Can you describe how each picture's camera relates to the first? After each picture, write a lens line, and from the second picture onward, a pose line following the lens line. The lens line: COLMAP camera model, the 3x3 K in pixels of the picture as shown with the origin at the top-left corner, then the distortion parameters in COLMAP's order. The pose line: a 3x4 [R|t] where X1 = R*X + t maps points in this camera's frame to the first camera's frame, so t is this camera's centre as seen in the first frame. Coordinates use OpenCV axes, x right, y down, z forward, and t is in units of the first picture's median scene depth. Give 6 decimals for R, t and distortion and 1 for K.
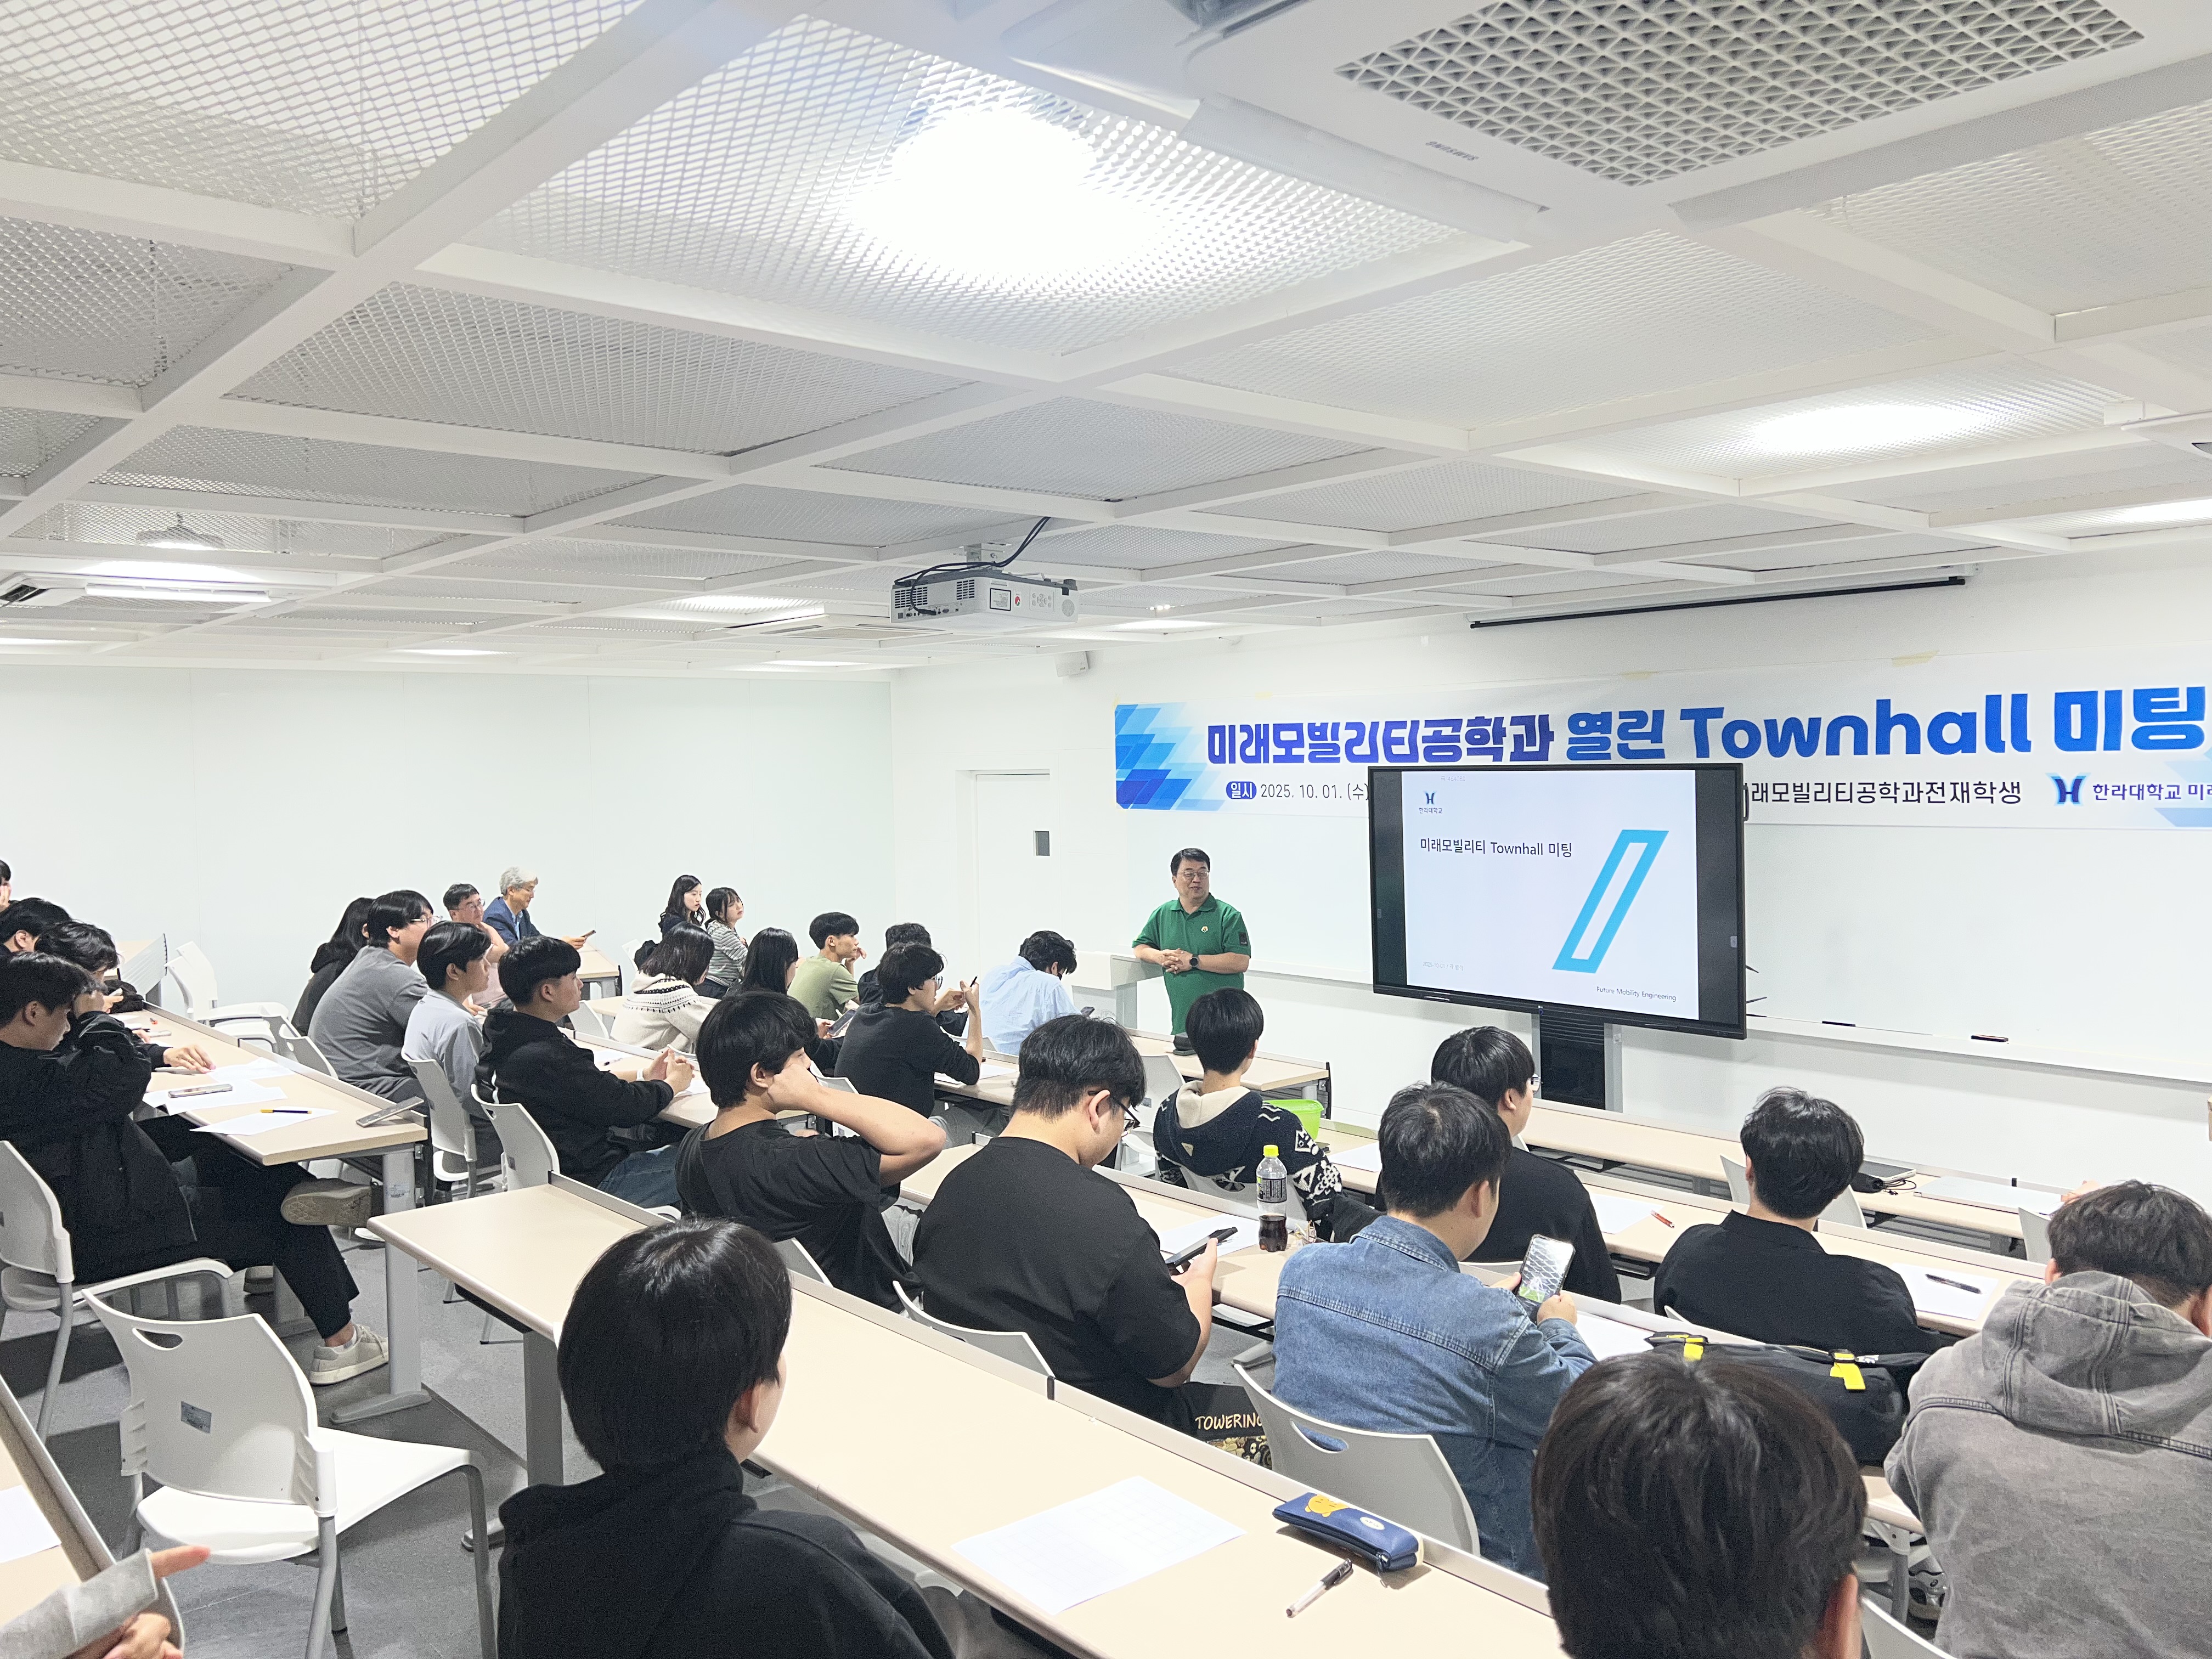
lens RADIAL K [[1665.0, 0, 1106.0], [0, 1665.0, 829.5], [0, 0, 1]] dist [-0.001174, -0.000144]
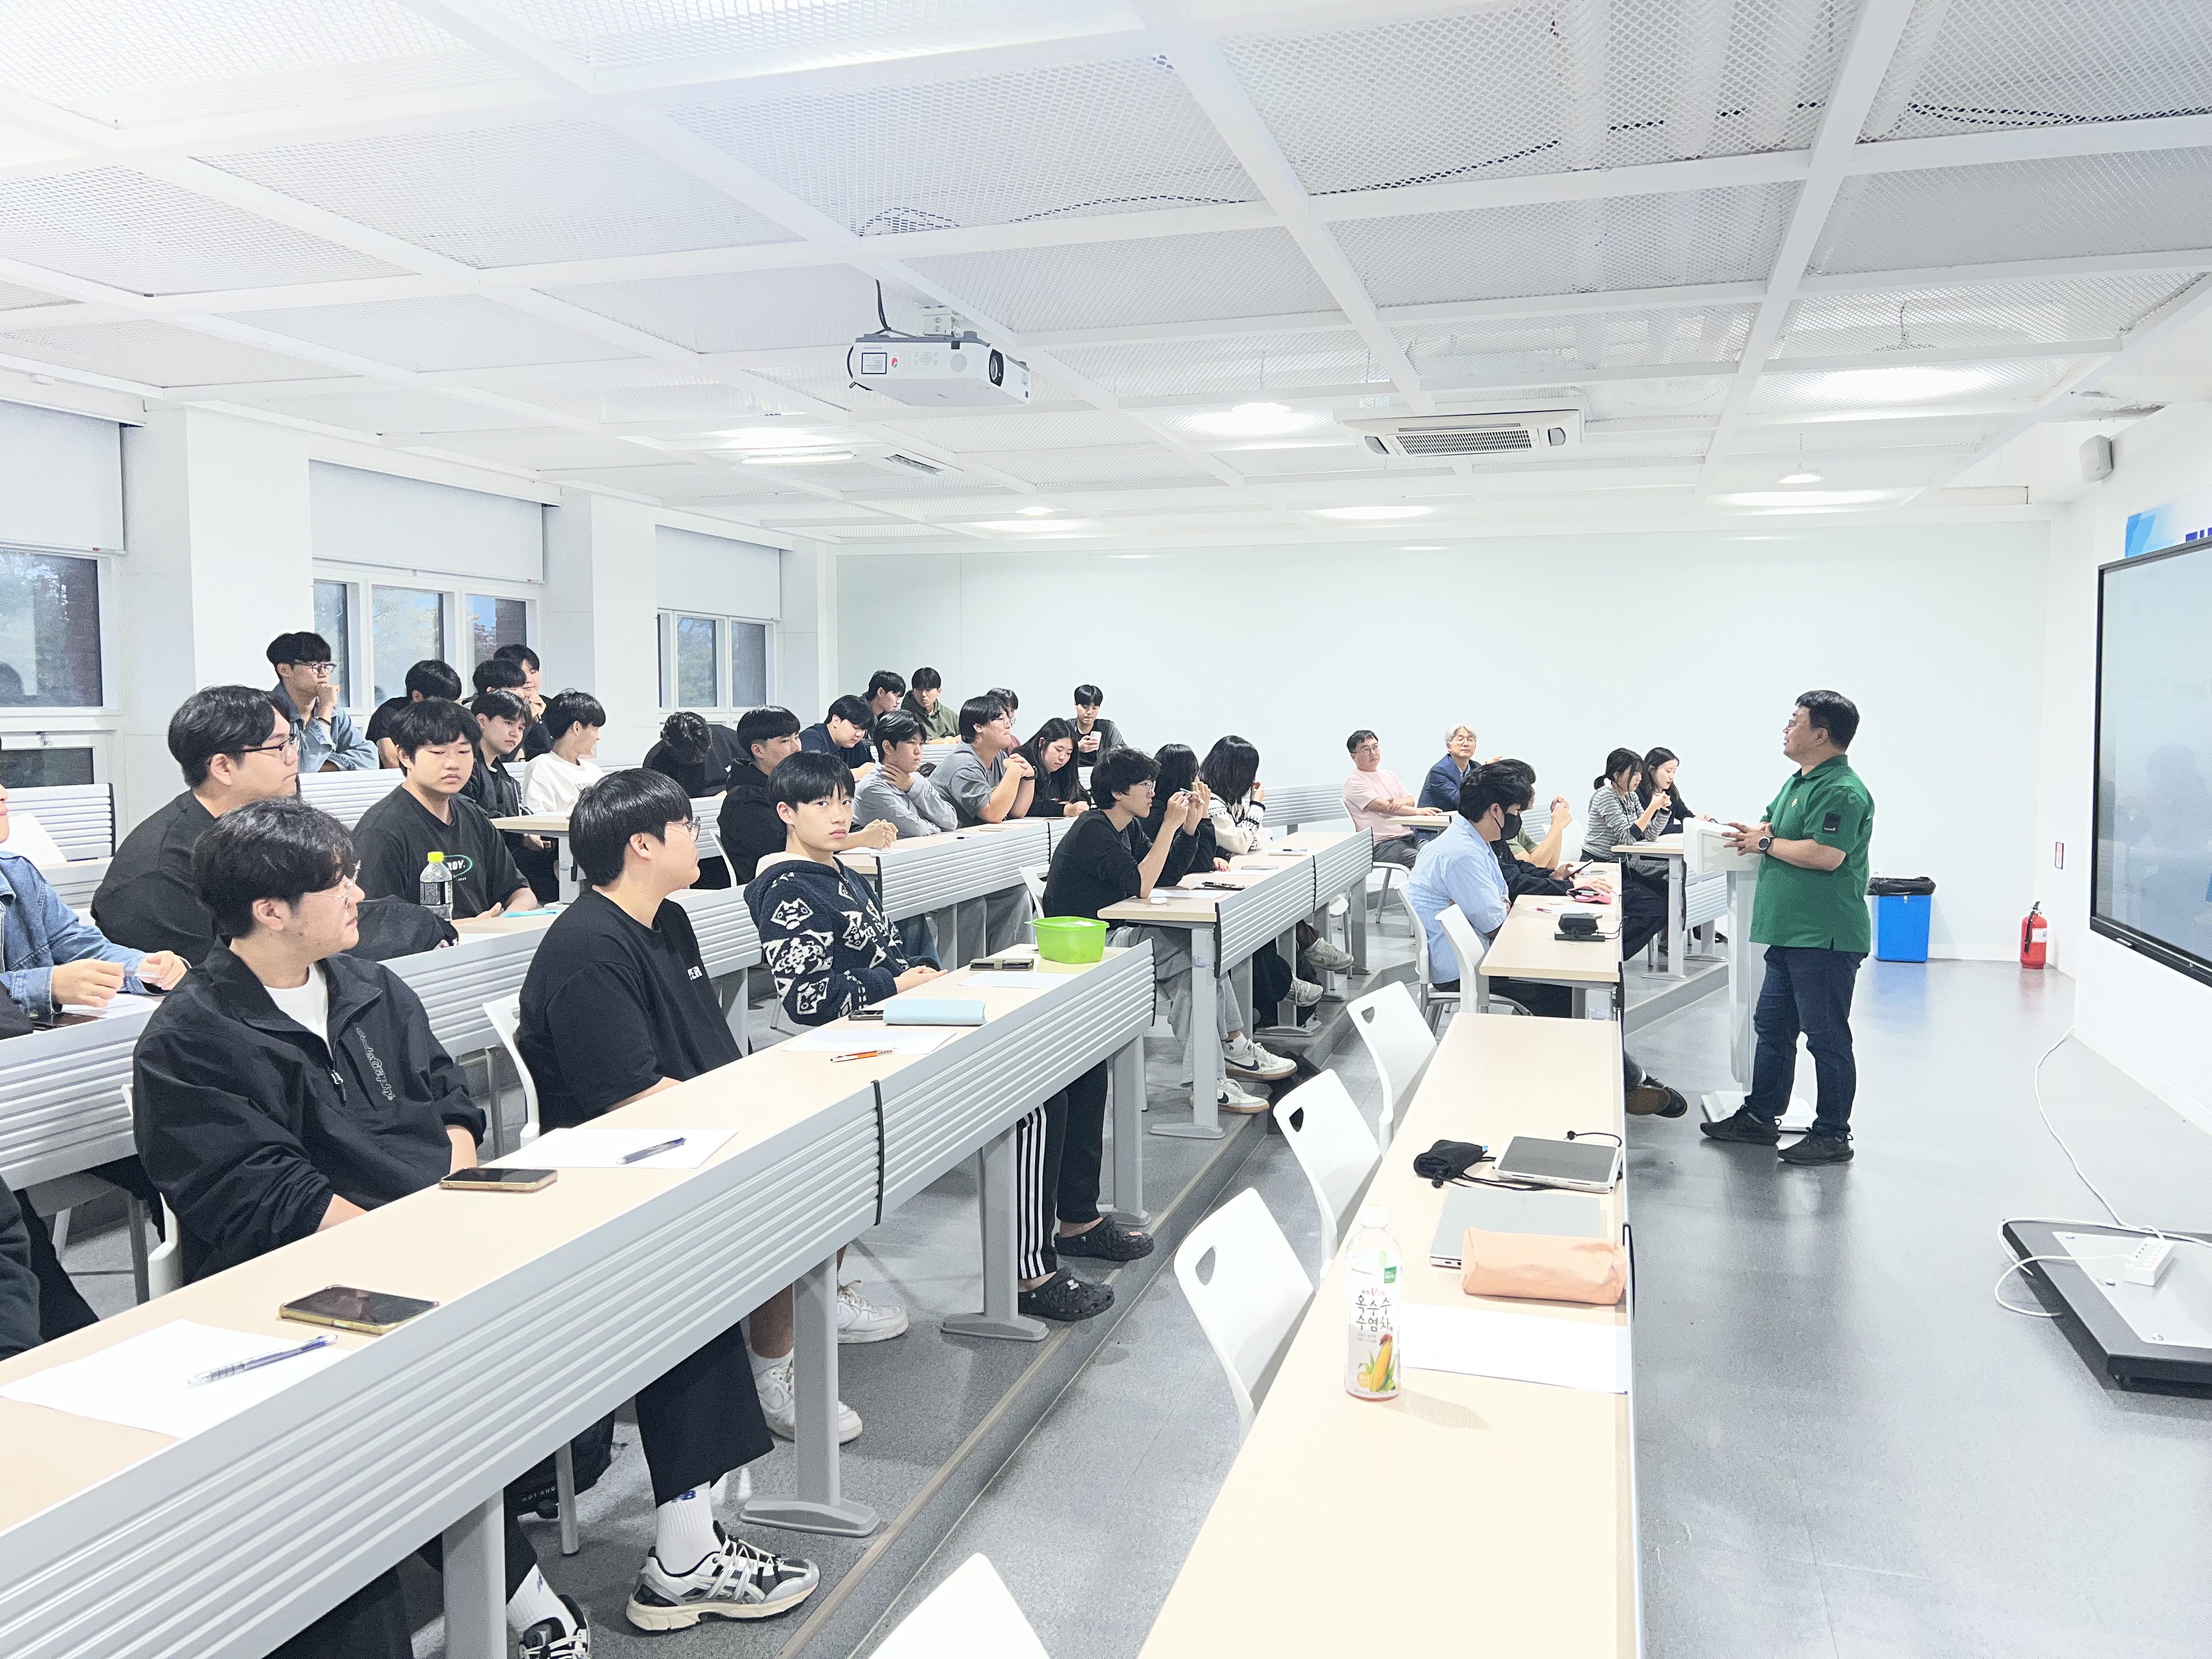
lens RADIAL K [[1665.0, 0, 1106.0], [0, 1665.0, 829.5], [0, 0, 1]] dist [-0.001174, -0.000144]
pose [[0.523250, 0.081062, -0.848315, 0.848216], [-0.045670, 0.996702, 0.067072, 0.063448], [0.850954, 0.003647, 0.525227, 0.583608]]
